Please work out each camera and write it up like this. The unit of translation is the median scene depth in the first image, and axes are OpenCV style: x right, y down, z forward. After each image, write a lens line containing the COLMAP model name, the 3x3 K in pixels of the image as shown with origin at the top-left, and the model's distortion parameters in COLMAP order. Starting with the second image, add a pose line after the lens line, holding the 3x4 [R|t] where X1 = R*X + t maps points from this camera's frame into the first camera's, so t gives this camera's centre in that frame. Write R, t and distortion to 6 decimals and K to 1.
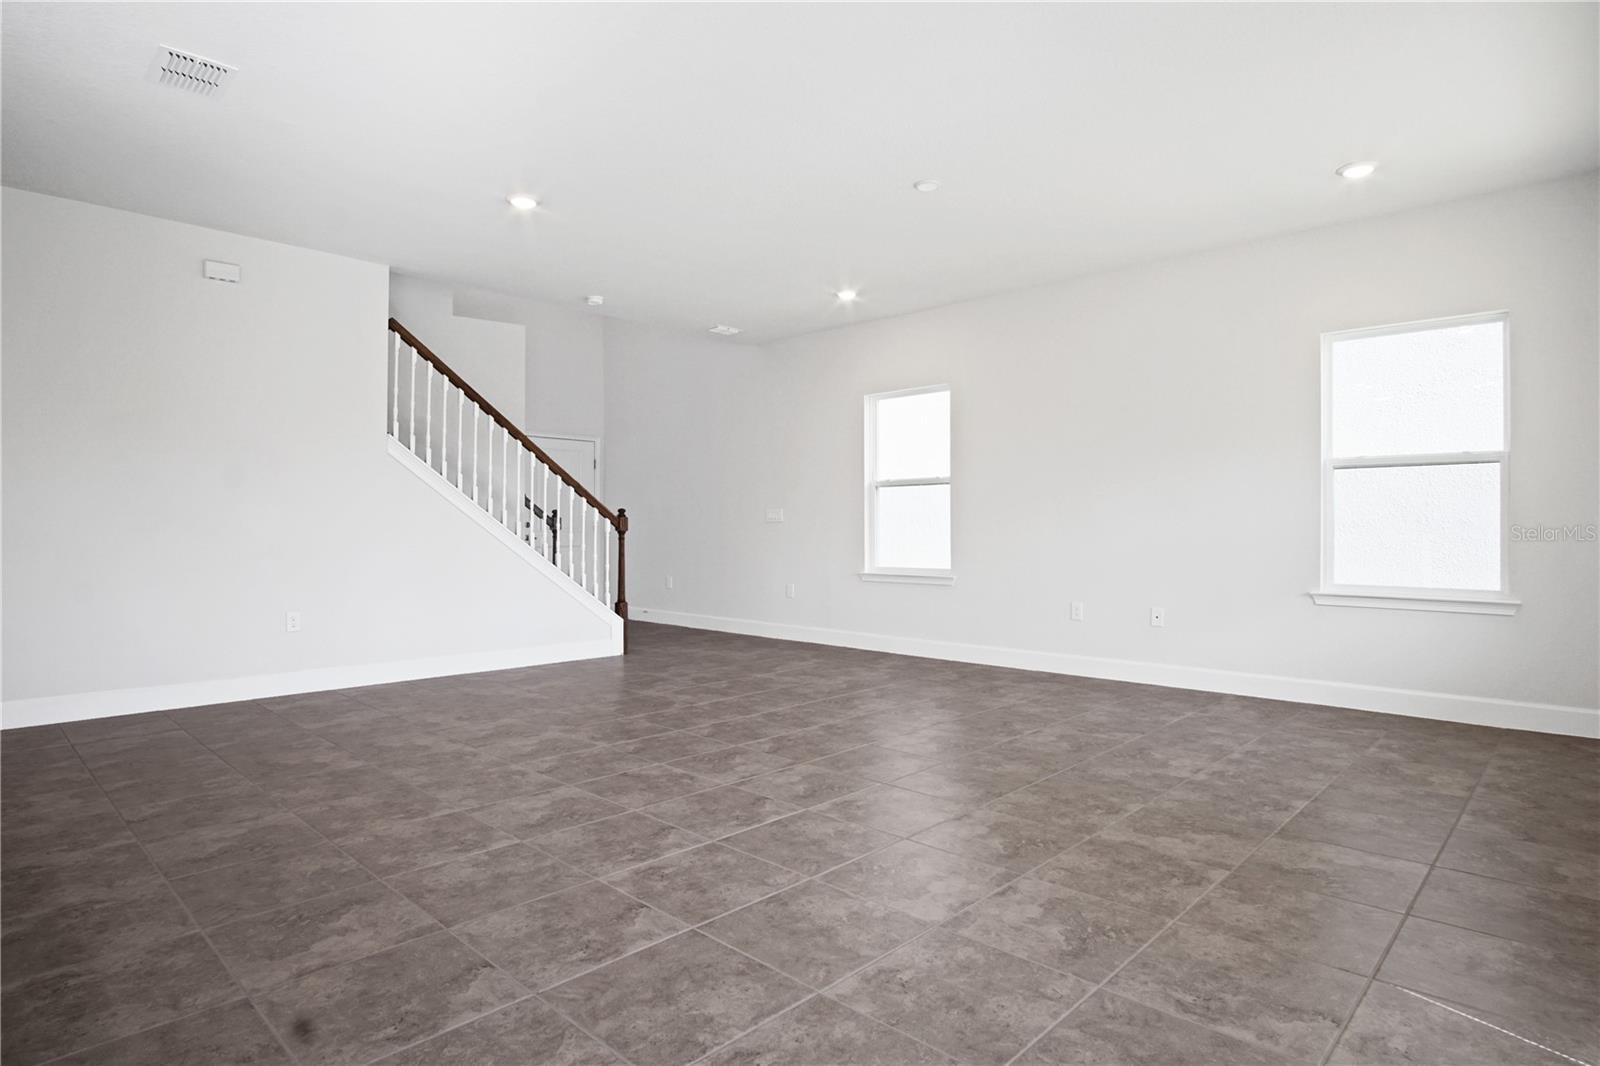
lens RADIAL K [[887.9, 0, 786.2], [0, 887.9, 527.6], [0, 0, 1]] dist [-0.007679, -0.001009]
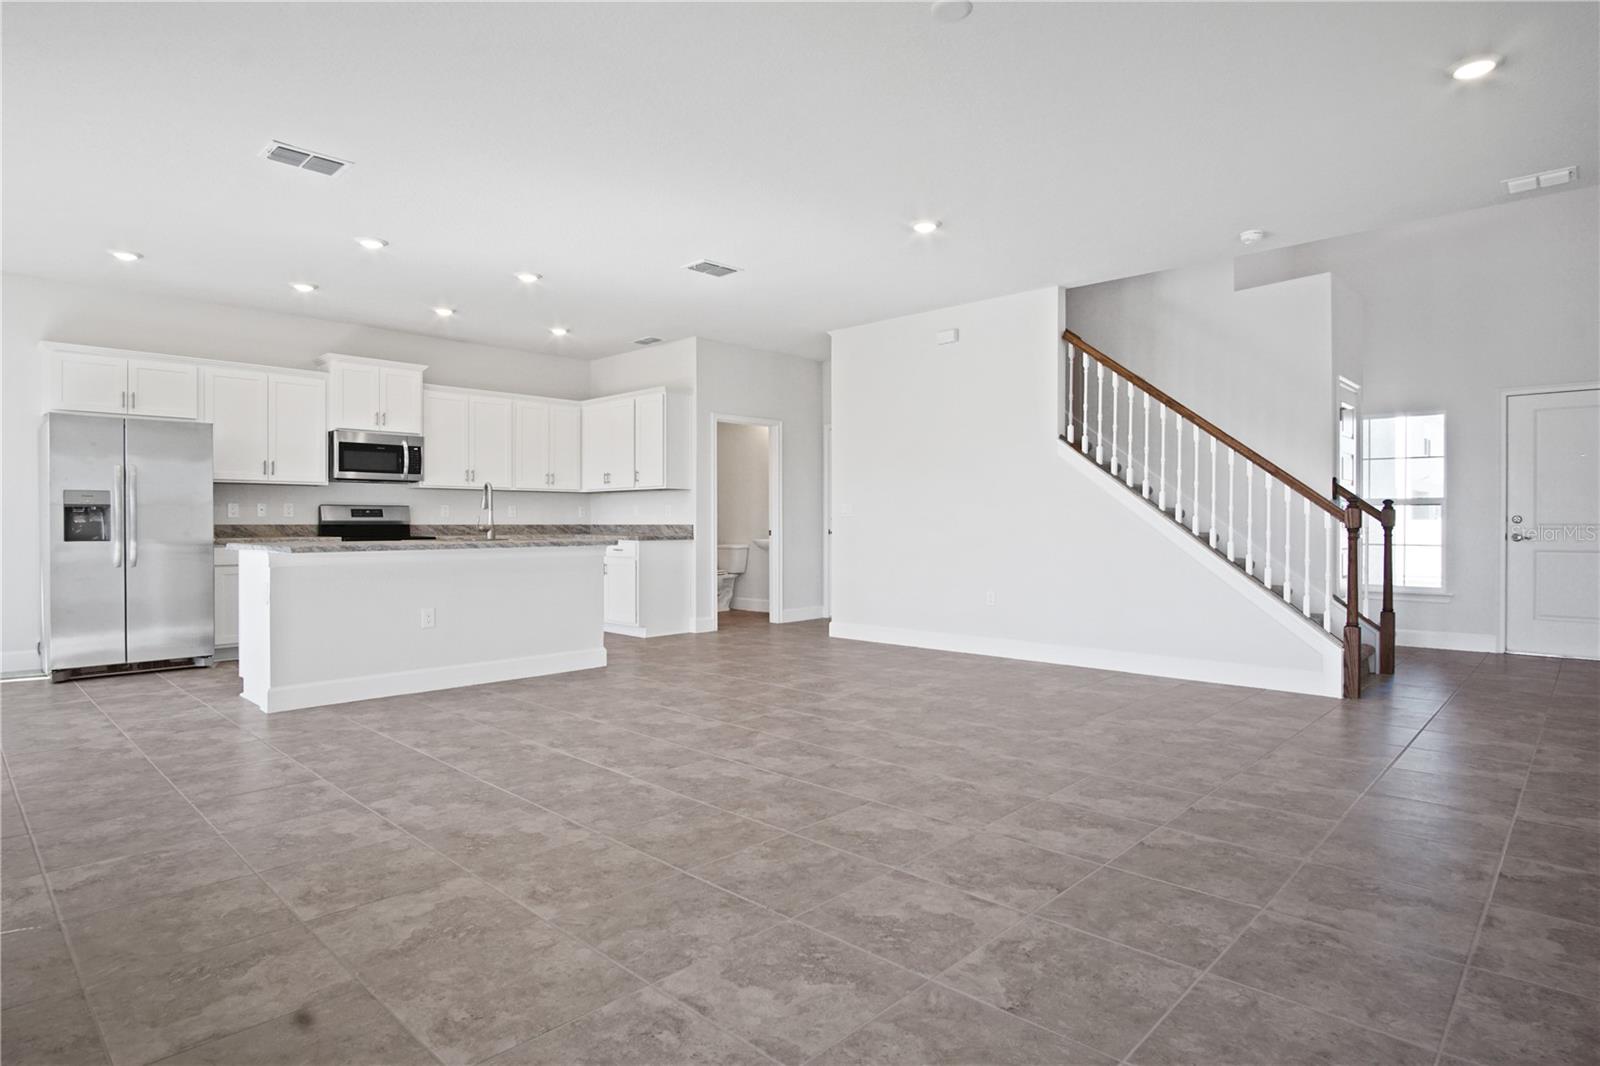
lens RADIAL K [[887.9, 0, 825.5], [0, 887.9, 507.1], [0, 0, 1]] dist [-0.007679, -0.001009]
pose [[-0.017773, -0.024213, -0.999549, 1.125837], [0.003214, 0.999700, -0.024274, 0.010999], [0.999837, -0.003644, -0.017690, 1.264396]]
